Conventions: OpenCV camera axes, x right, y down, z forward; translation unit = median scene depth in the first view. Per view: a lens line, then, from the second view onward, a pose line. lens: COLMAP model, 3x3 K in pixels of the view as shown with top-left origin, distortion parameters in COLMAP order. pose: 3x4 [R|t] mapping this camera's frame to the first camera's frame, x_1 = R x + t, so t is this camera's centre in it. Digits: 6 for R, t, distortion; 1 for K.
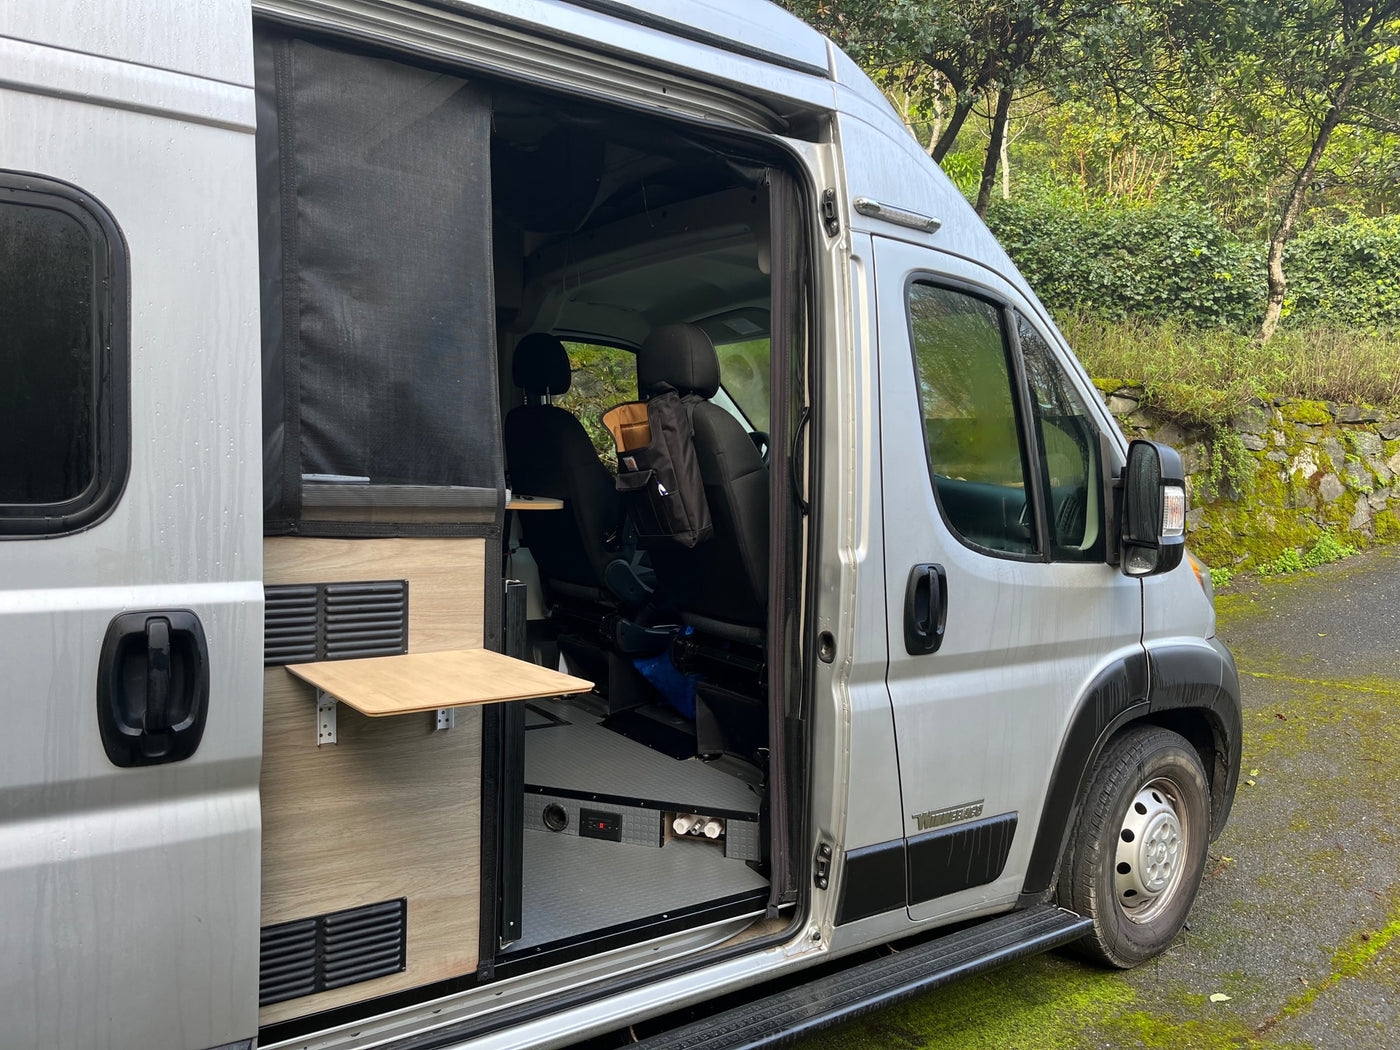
lens RADIAL K [[1062.8, 0, 700.0], [0, 1062.8, 525.0], [0, 0, 1]] dist [0.013908, -0.000930]
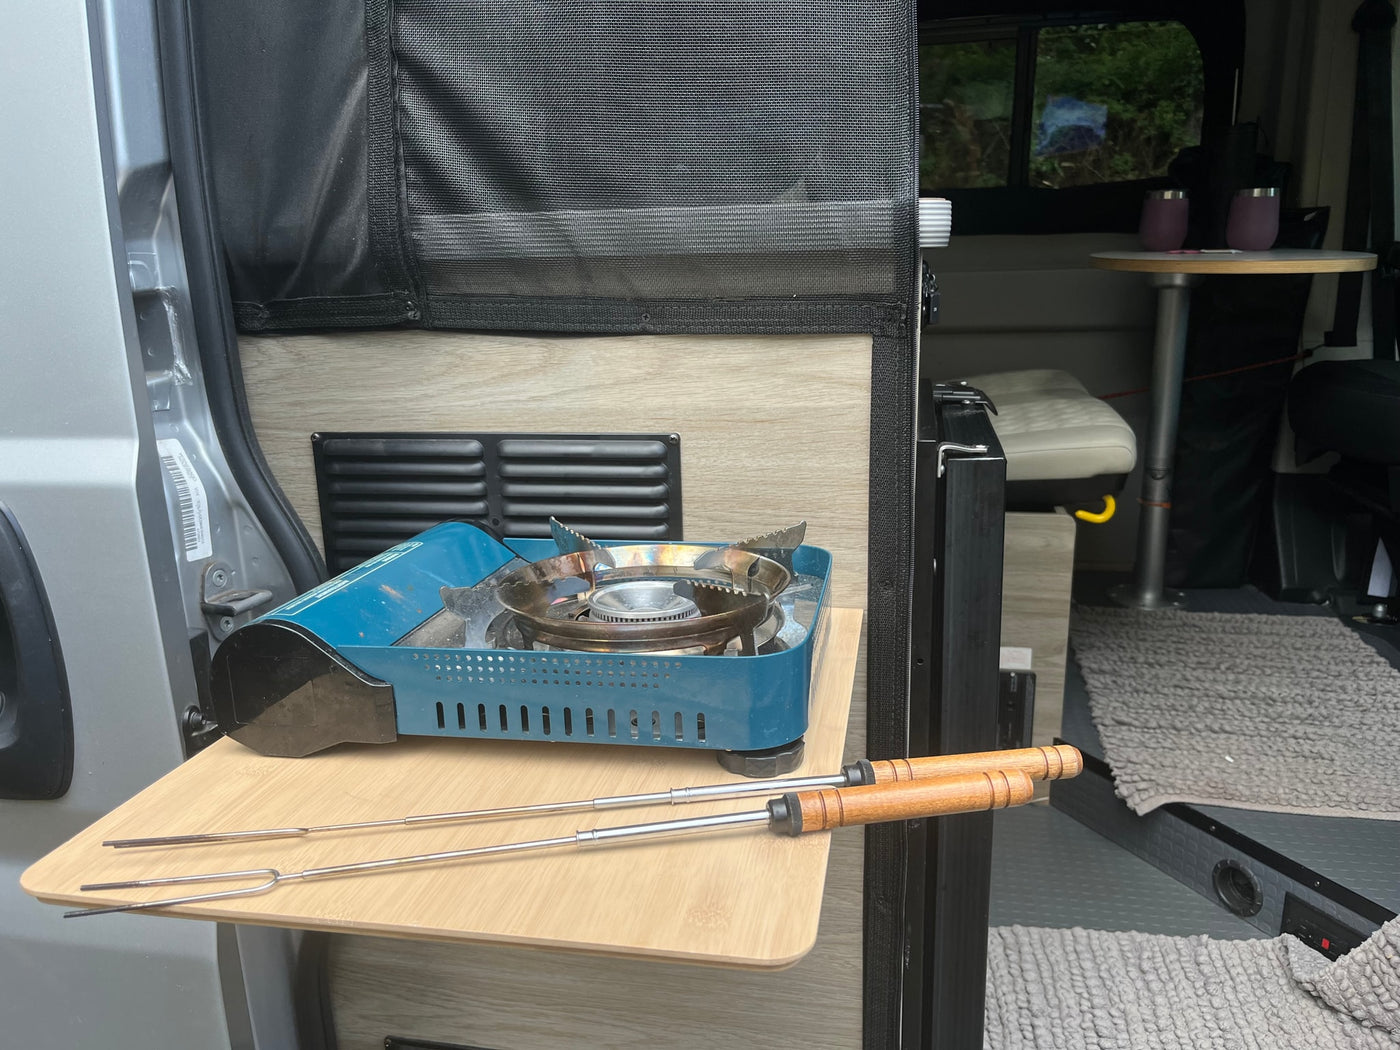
lens RADIAL K [[1062.8, 0, 700.0], [0, 1062.8, 525.0], [0, 0, 1]] dist [0.013908, -0.000930]
pose [[0.696797, 0.134466, -0.704551, 0.036187], [0.006472, 0.981052, 0.193638, 0.004735], [0.717239, -0.139486, 0.682724, 0.709339]]
